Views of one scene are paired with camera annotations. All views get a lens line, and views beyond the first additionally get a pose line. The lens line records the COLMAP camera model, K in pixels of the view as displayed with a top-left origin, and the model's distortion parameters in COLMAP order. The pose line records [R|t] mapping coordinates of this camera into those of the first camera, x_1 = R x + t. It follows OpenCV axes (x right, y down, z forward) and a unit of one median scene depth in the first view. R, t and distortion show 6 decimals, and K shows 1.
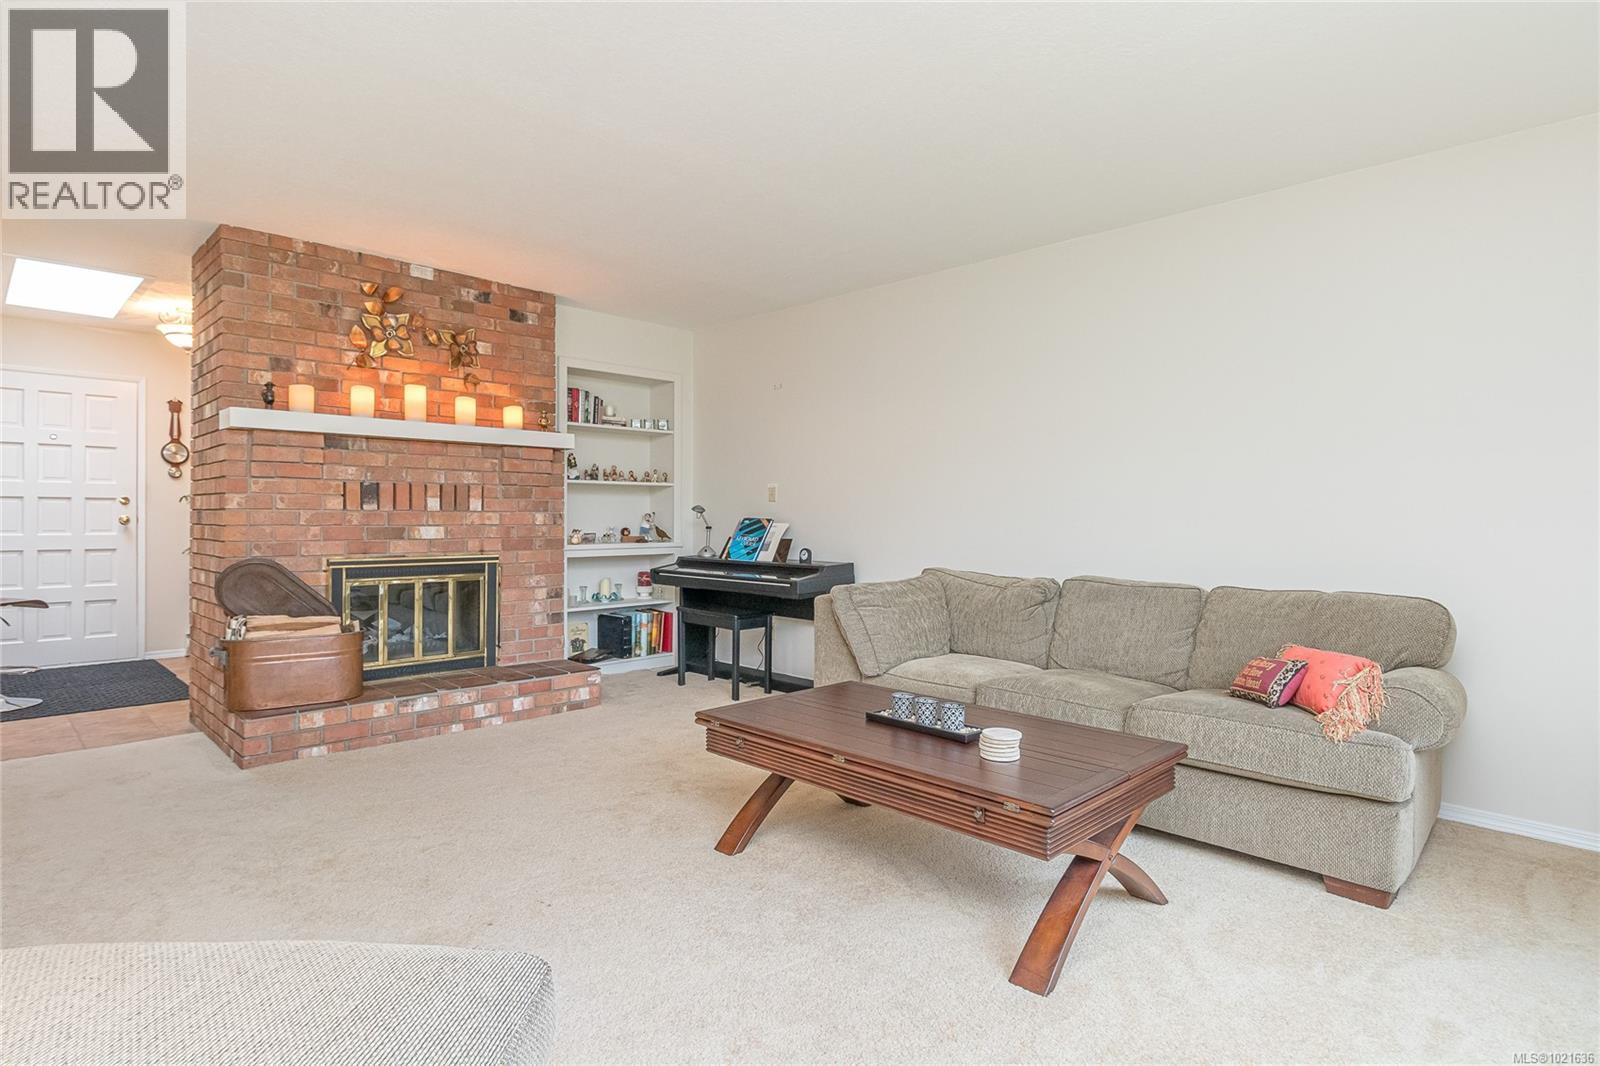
lens RADIAL K [[833.4, 0, 800.1], [0, 833.4, 530.7], [0, 0, 1]] dist [0.000406, -0.000225]
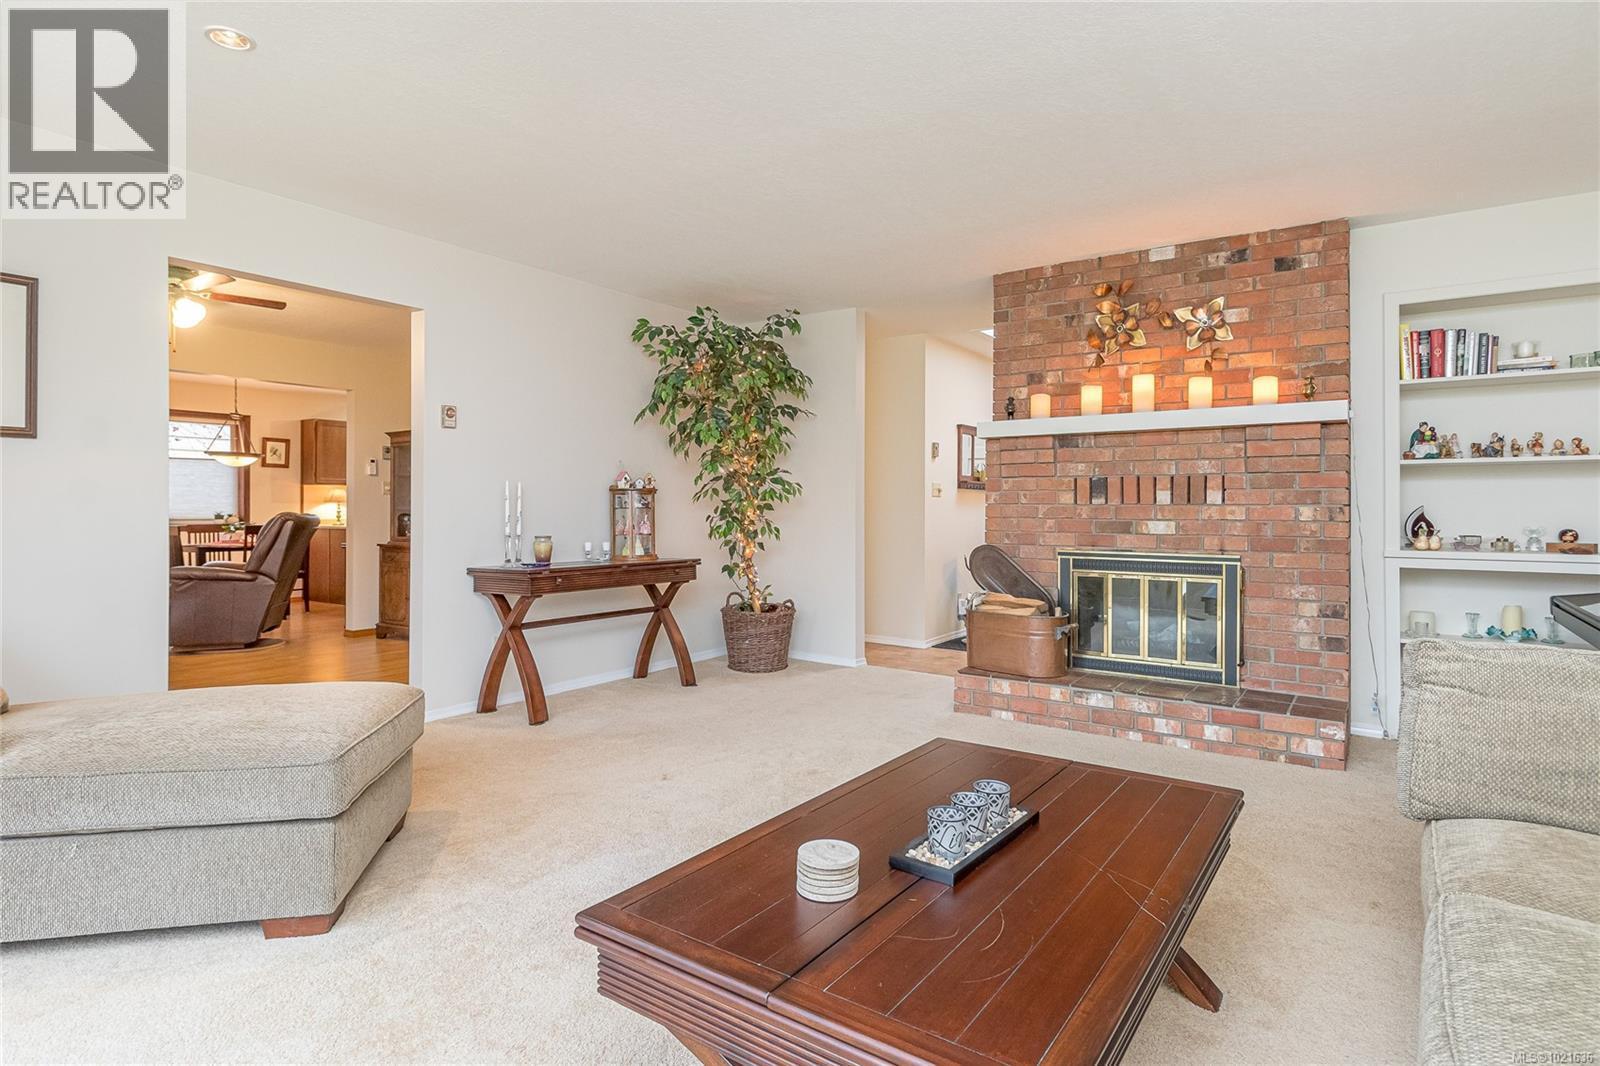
lens RADIAL K [[846.5, 0, 800.4], [0, 846.5, 517.8], [0, 0, 1]] dist [-0.002586, -0.000681]
pose [[0.168419, 0.005520, -0.985700, 0.429120], [-0.020641, 0.999785, 0.002072, -0.002379], [0.985499, 0.019997, 0.168496, 0.435140]]
